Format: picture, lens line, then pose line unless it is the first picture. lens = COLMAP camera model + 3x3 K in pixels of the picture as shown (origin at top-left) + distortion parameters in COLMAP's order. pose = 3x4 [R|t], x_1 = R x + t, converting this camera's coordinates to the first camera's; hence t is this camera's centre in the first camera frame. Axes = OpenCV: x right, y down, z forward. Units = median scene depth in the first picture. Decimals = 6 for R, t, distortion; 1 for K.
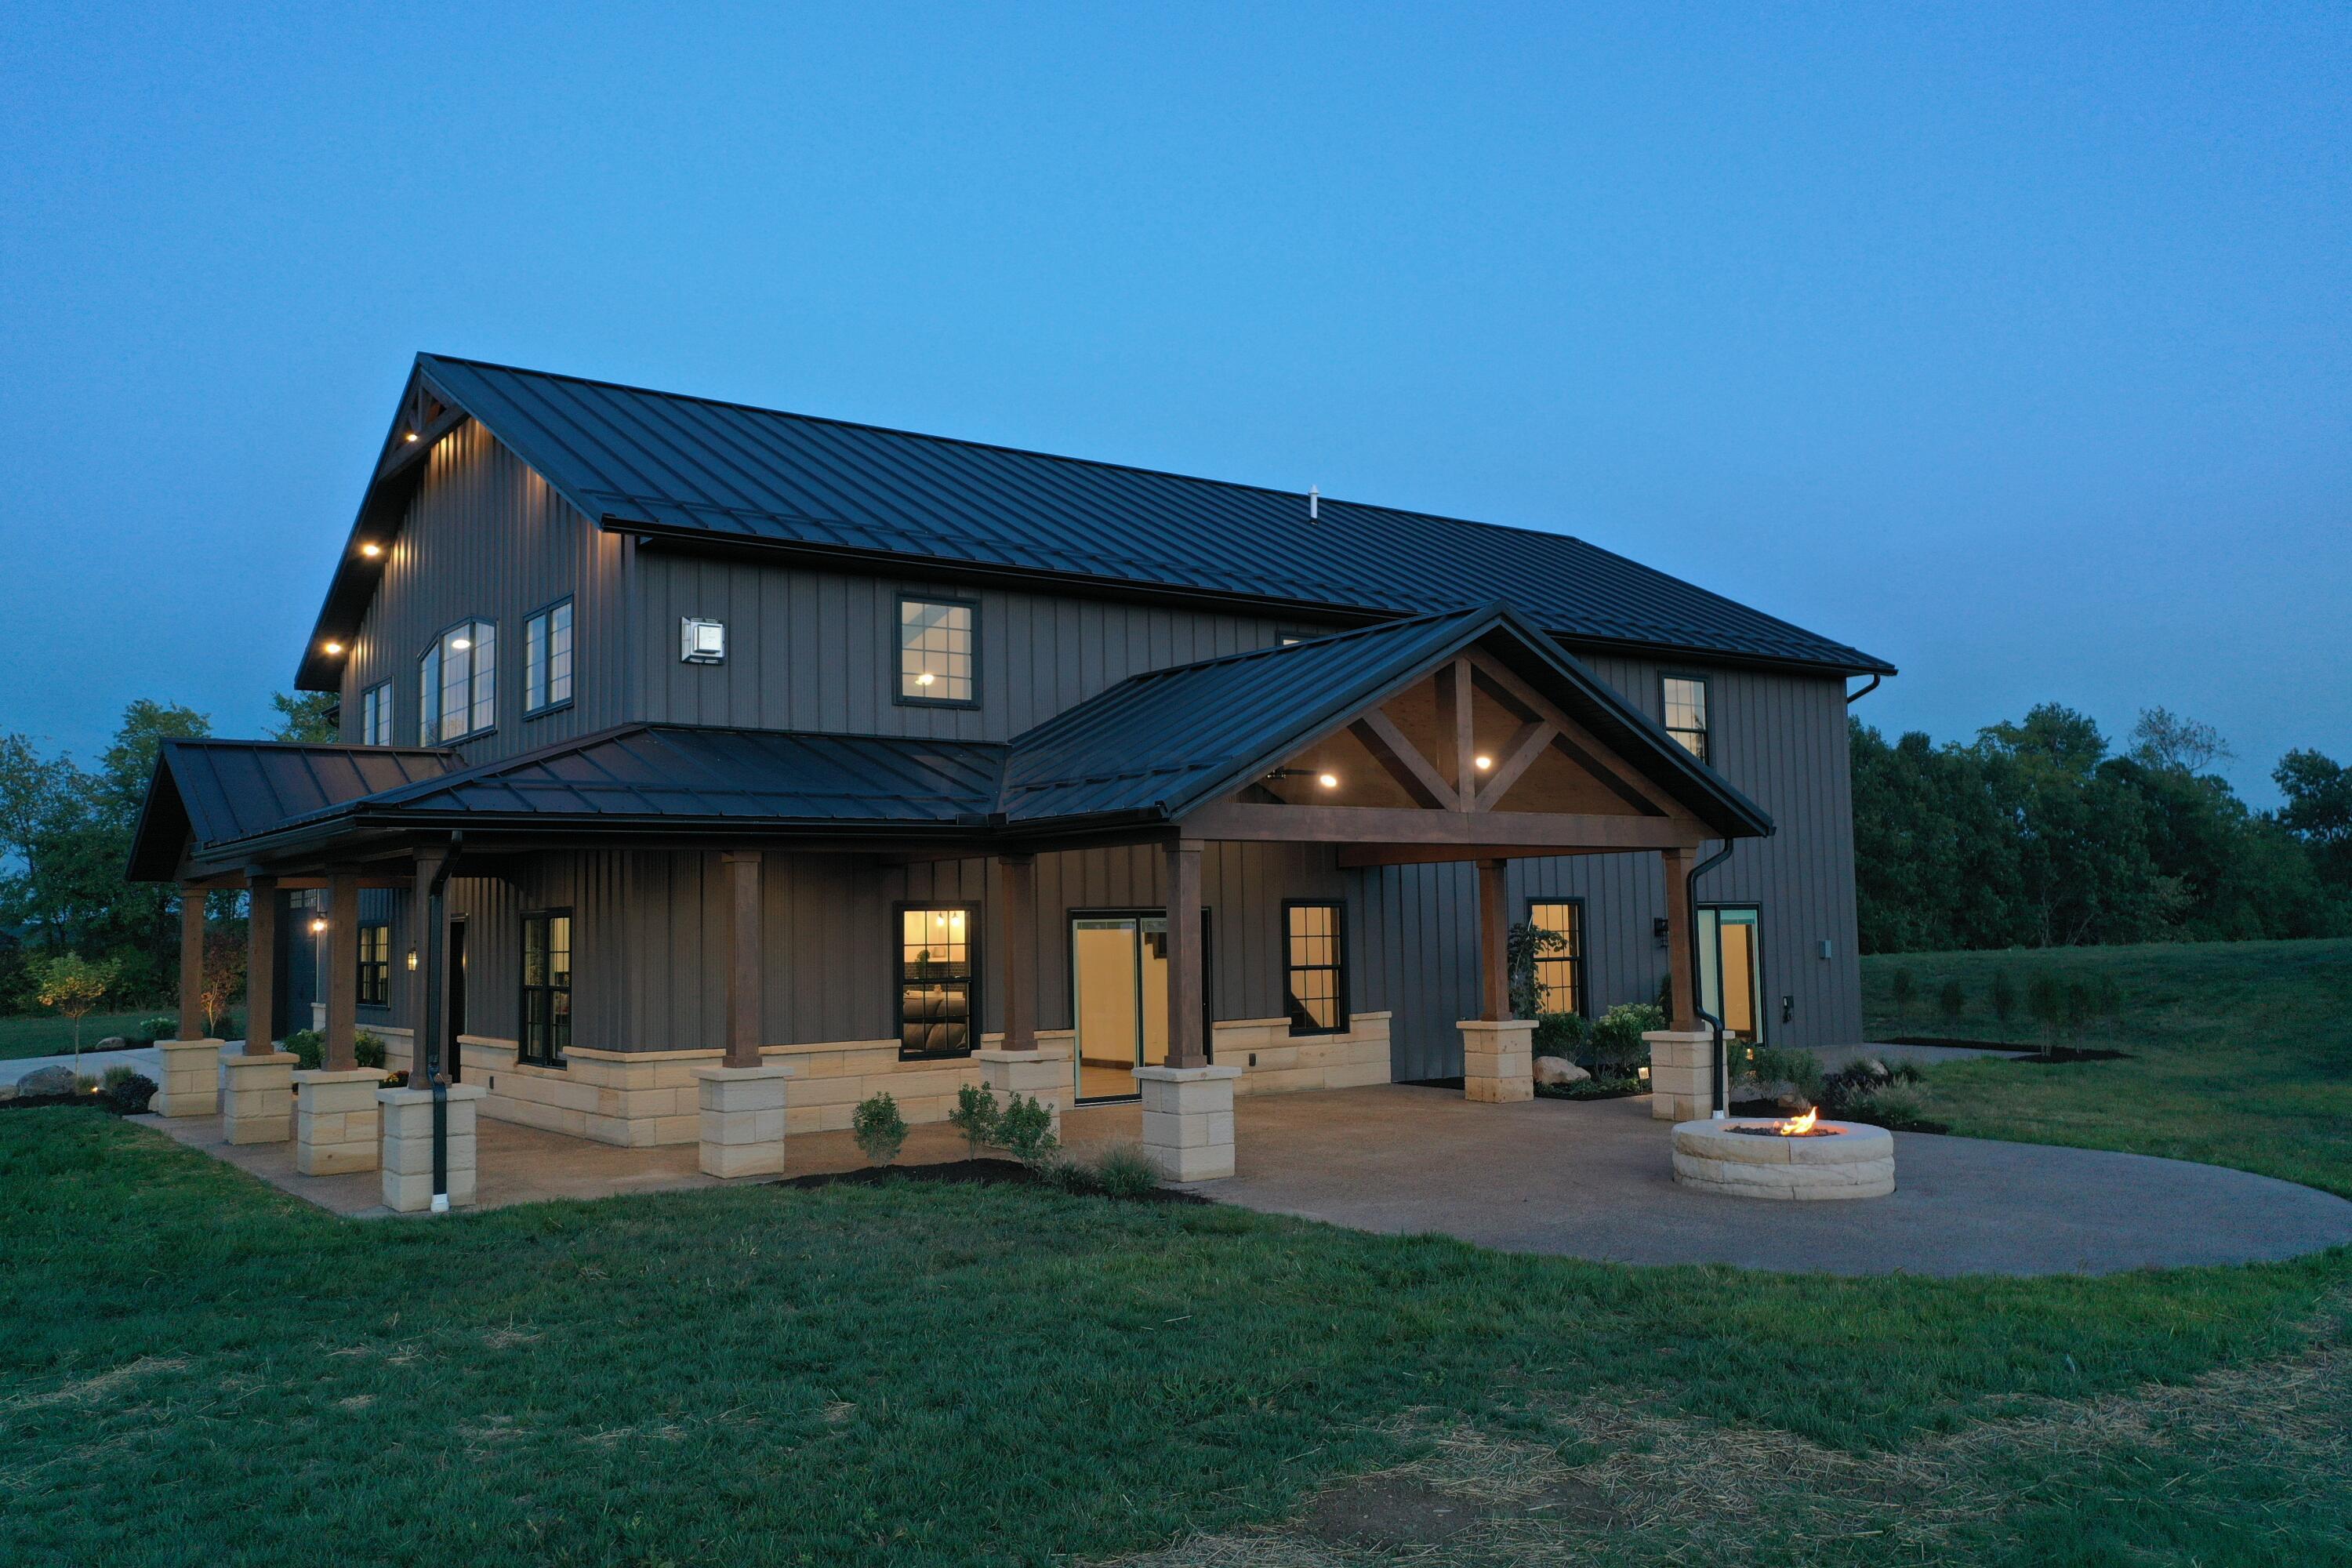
lens RADIAL K [[1895.9, 0, 1176.0], [0, 1895.9, 784.0], [0, 0, 1]] dist [0.016554, 0.004621]
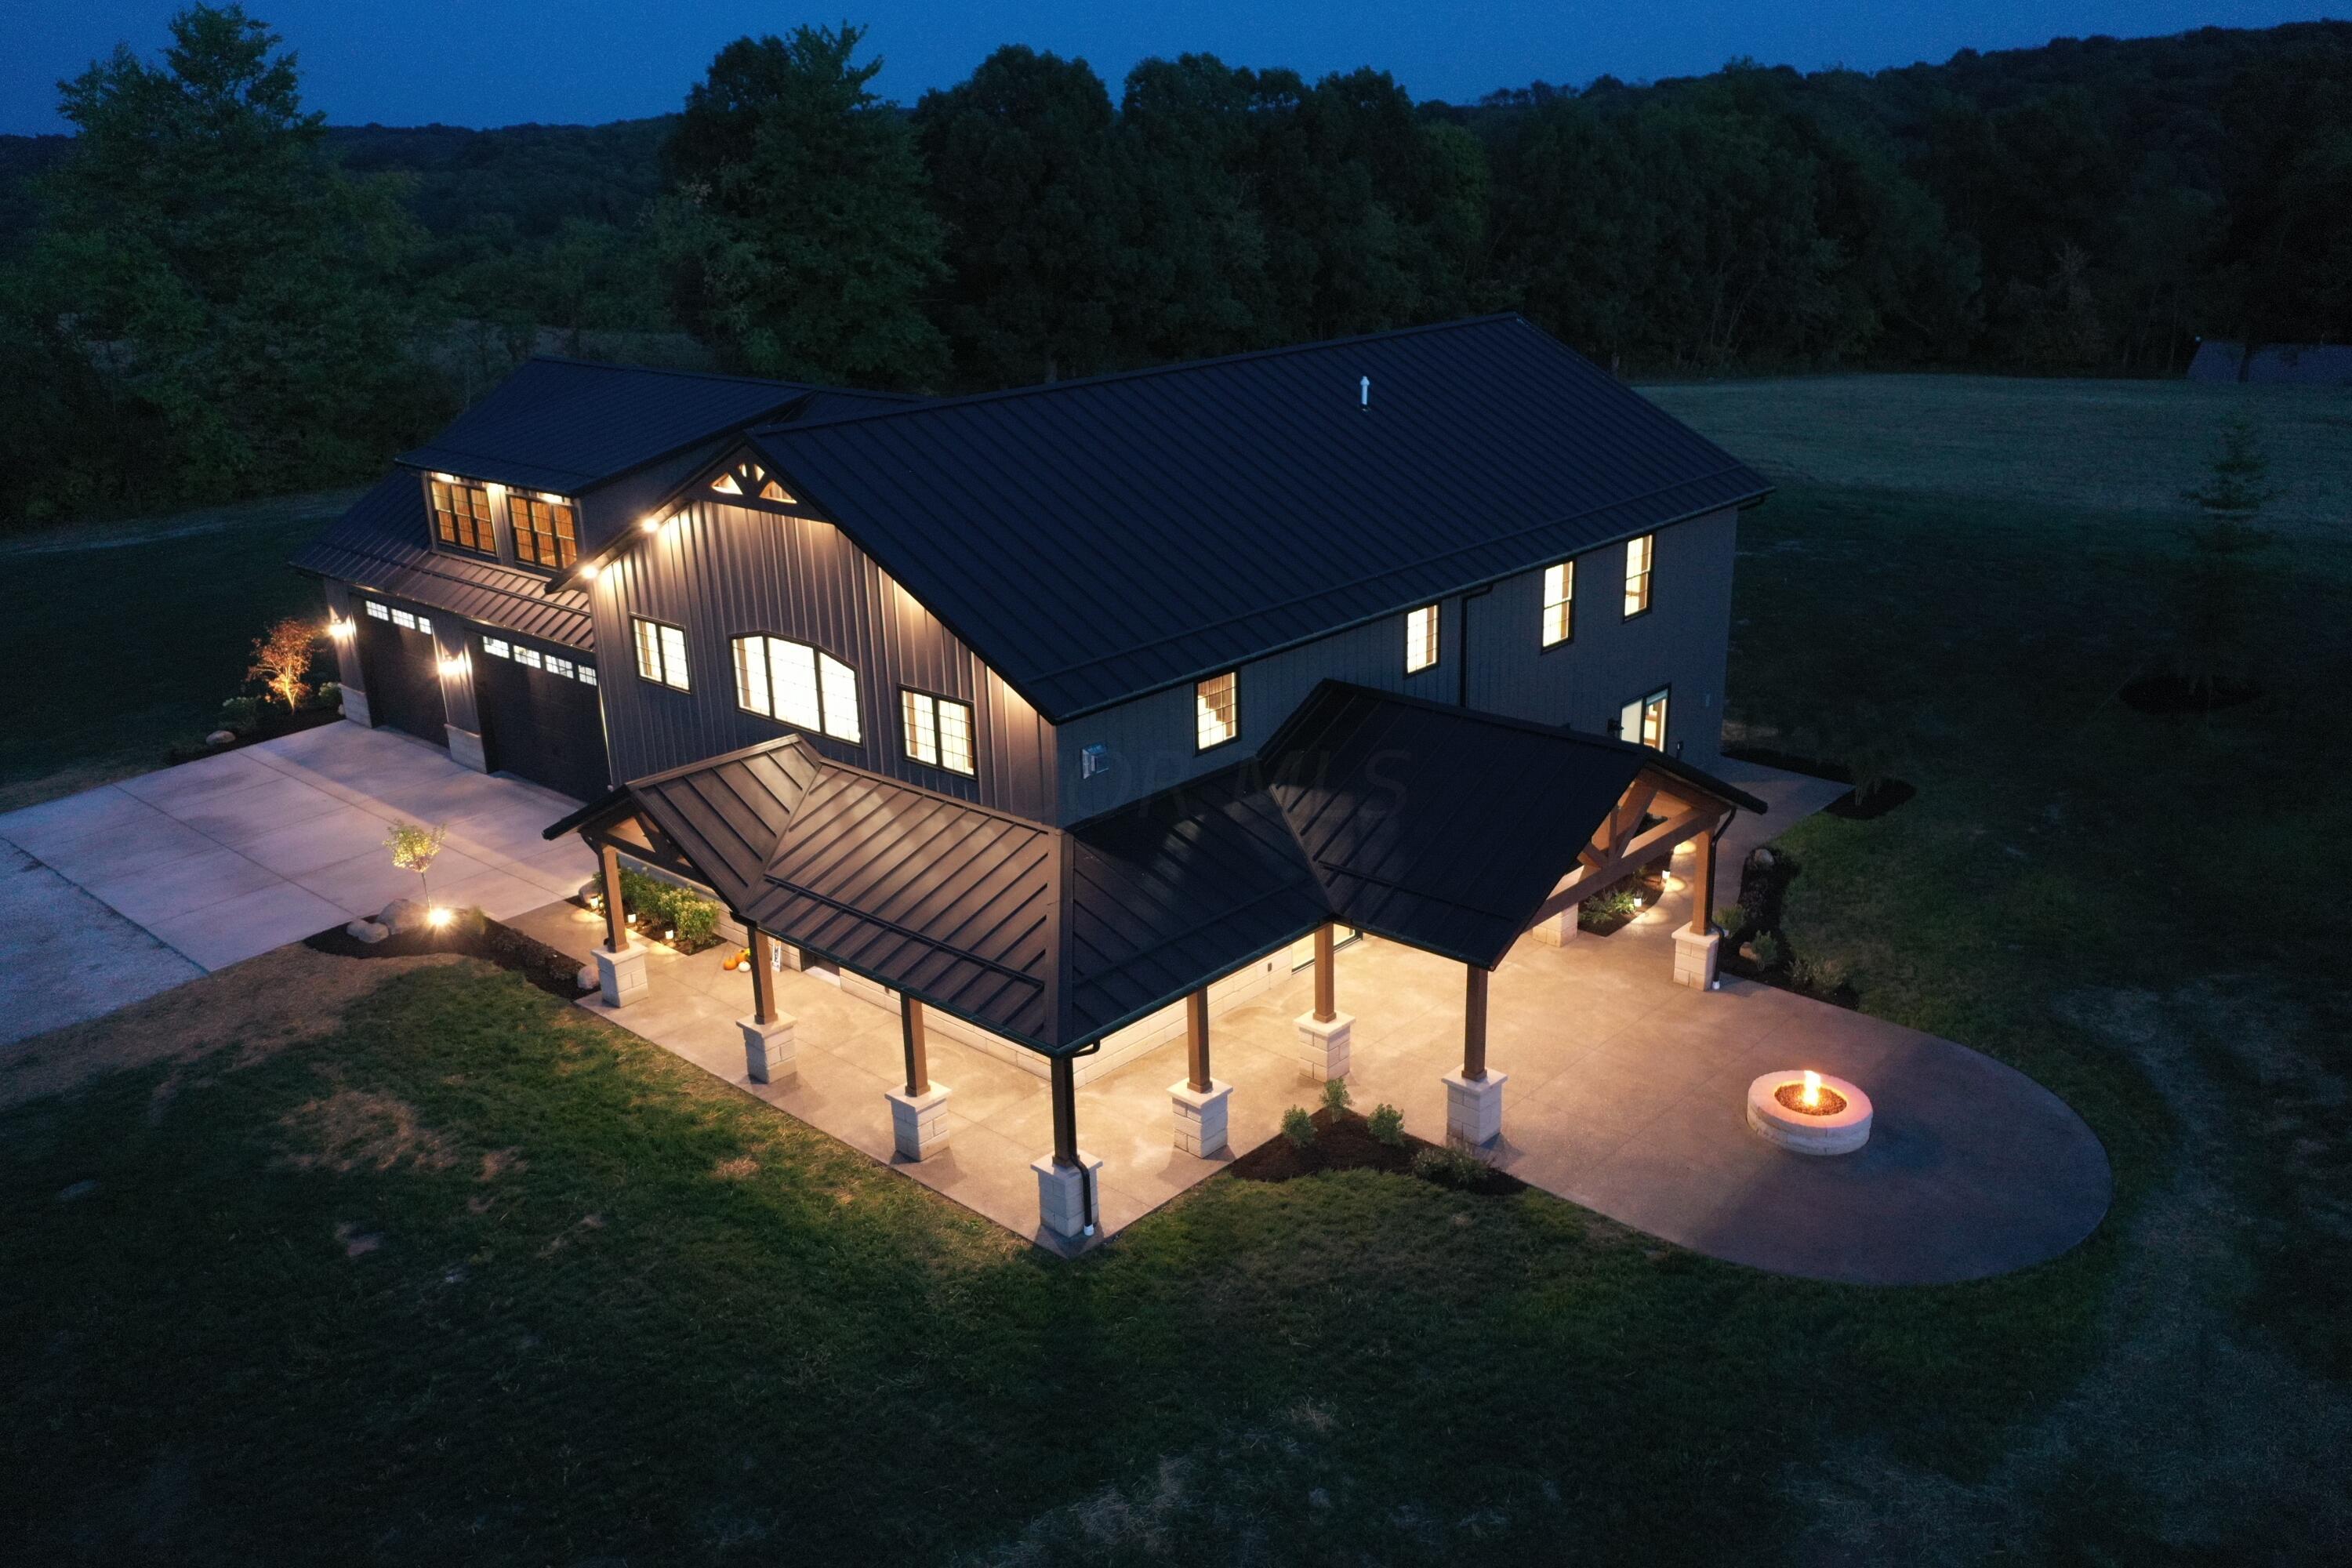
lens RADIAL K [[1895.9, 0, 1176.0], [0, 1895.9, 784.0], [0, 0, 1]] dist [0.016554, 0.004621]
pose [[0.982140, -0.066282, 0.176092, -0.071025], [-0.007804, 0.920741, 0.390097, -0.098792], [-0.187991, -0.384504, 0.903779, -0.049056]]
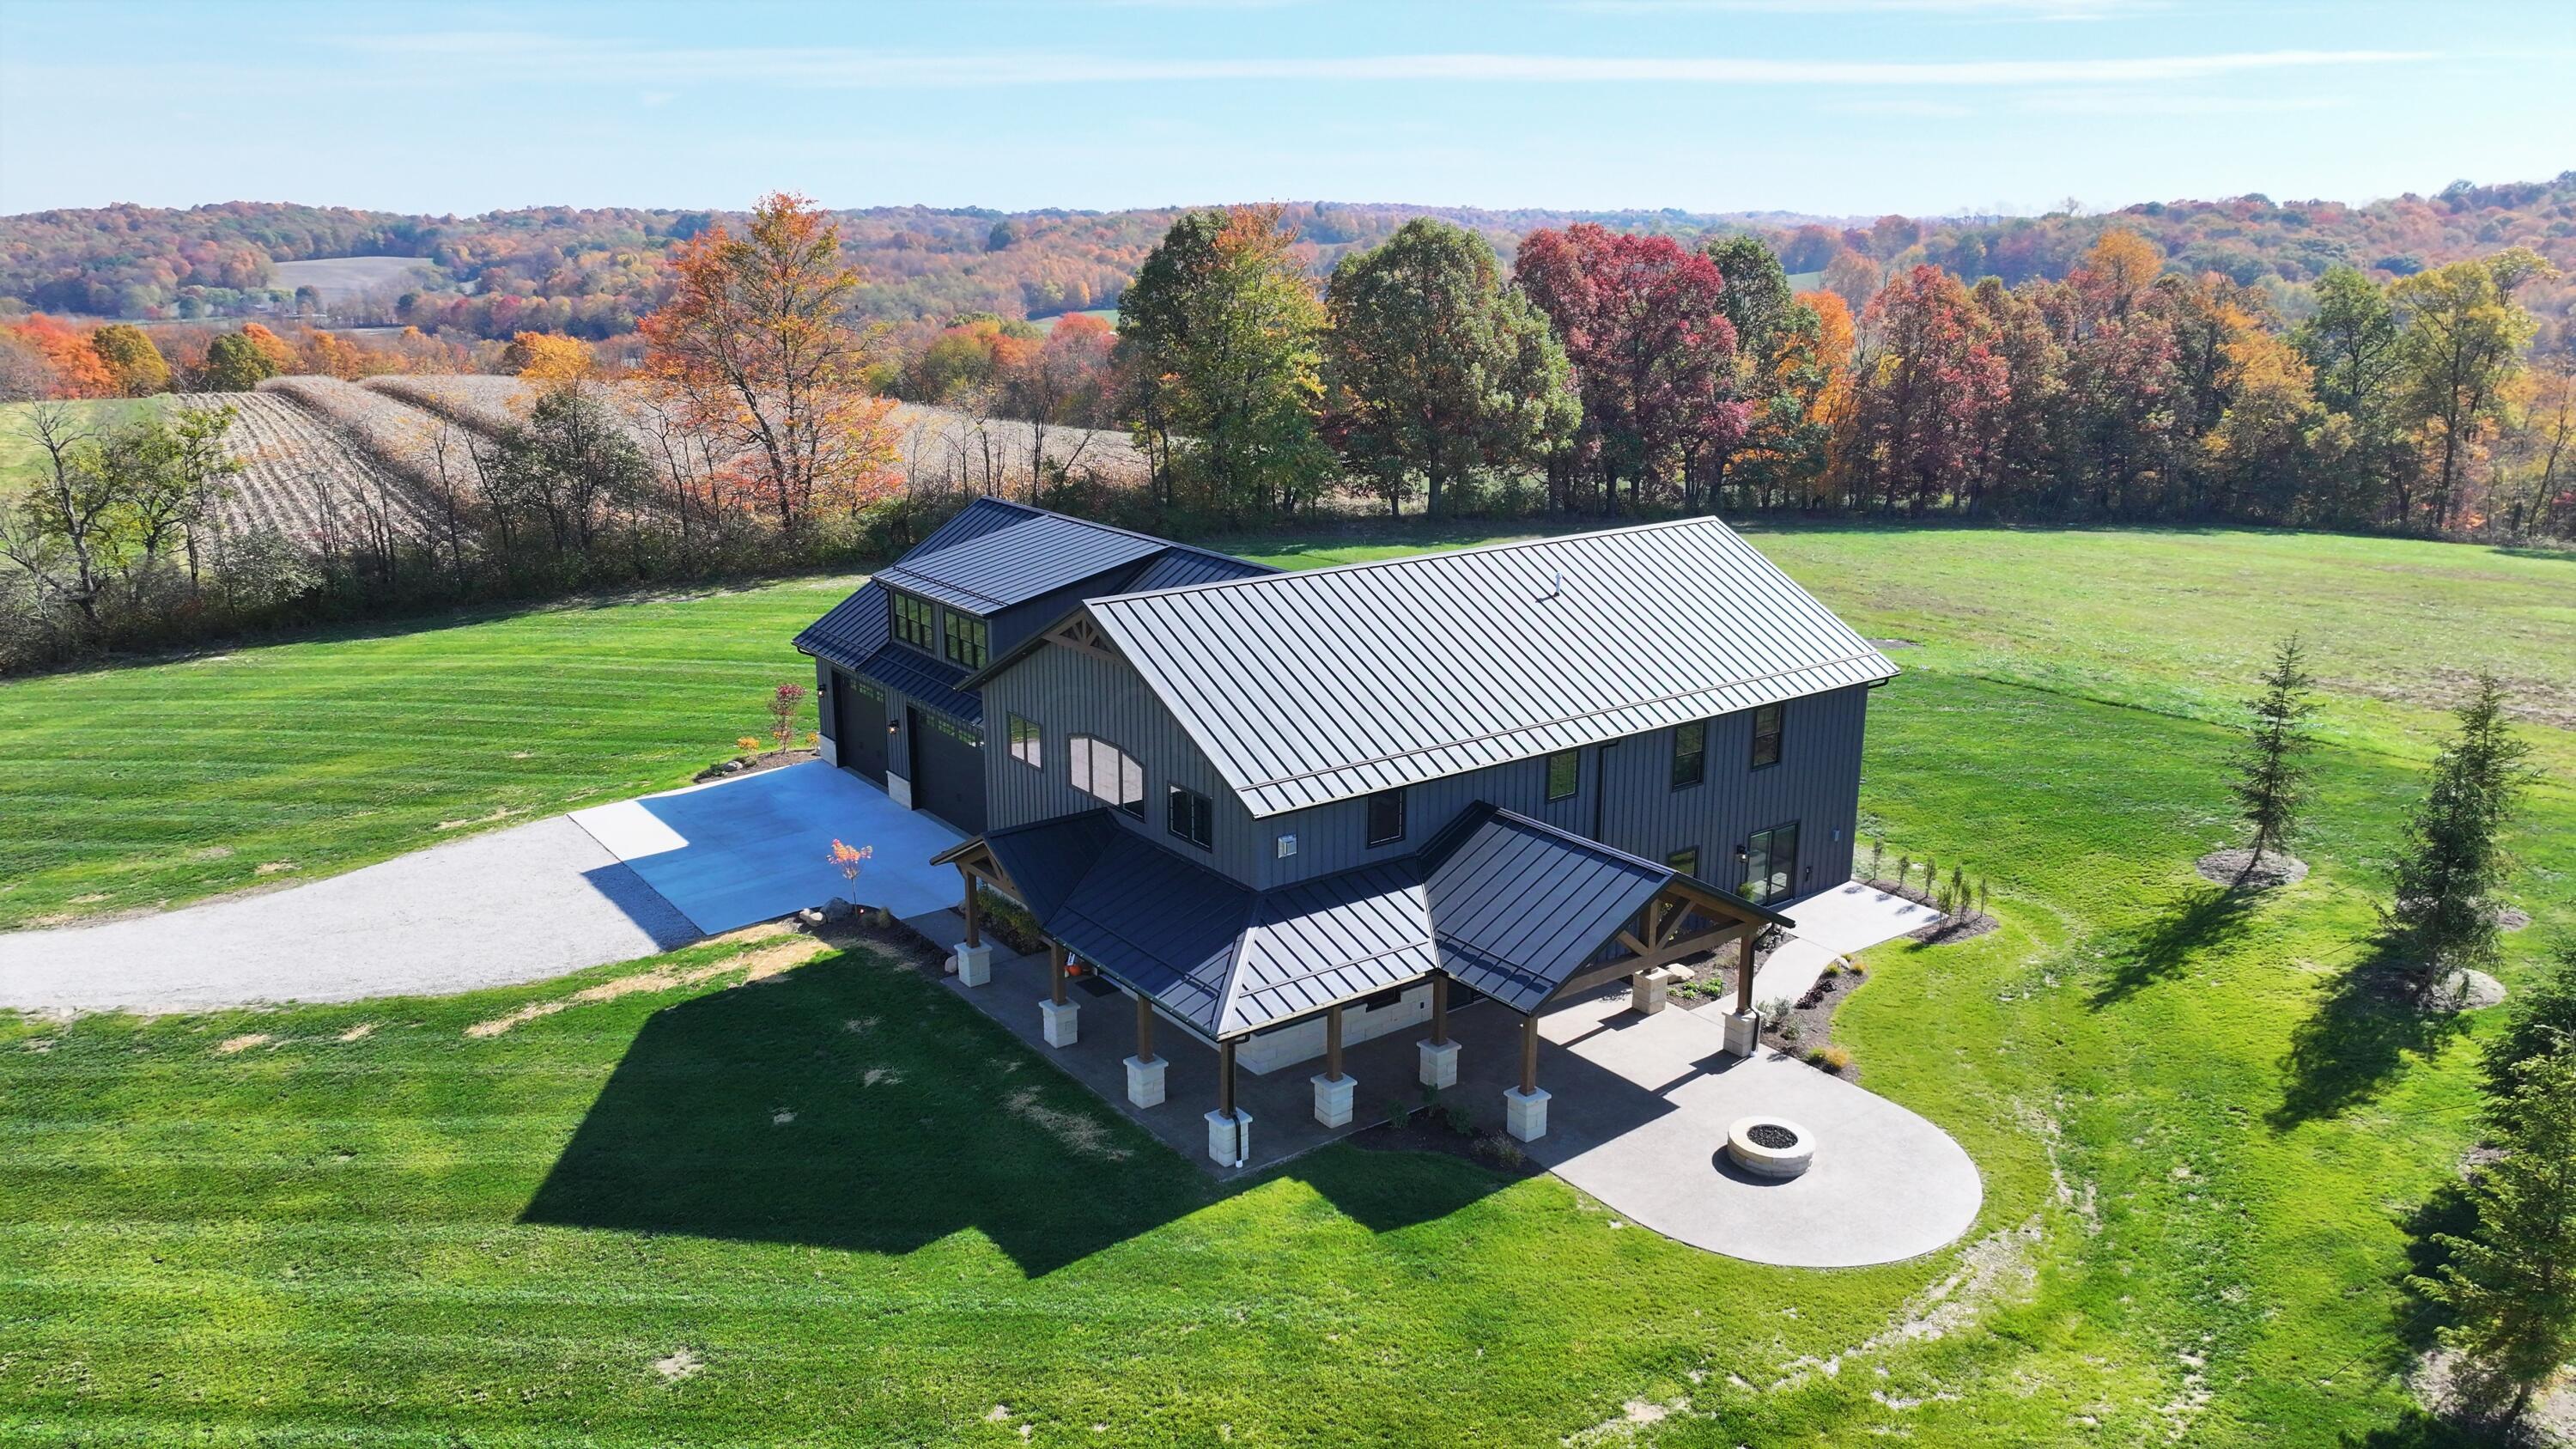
lens RADIAL K [[1830.2, 0, 1288.0], [0, 1830.2, 724.5], [0, 0, 1]] dist [0.001803, 0.000410]
pose [[0.999749, 0.021011, 0.007816, -0.043526], [-0.022414, 0.942969, 0.332125, -0.137764], [-0.000392, -0.332217, 0.943203, -0.132602]]
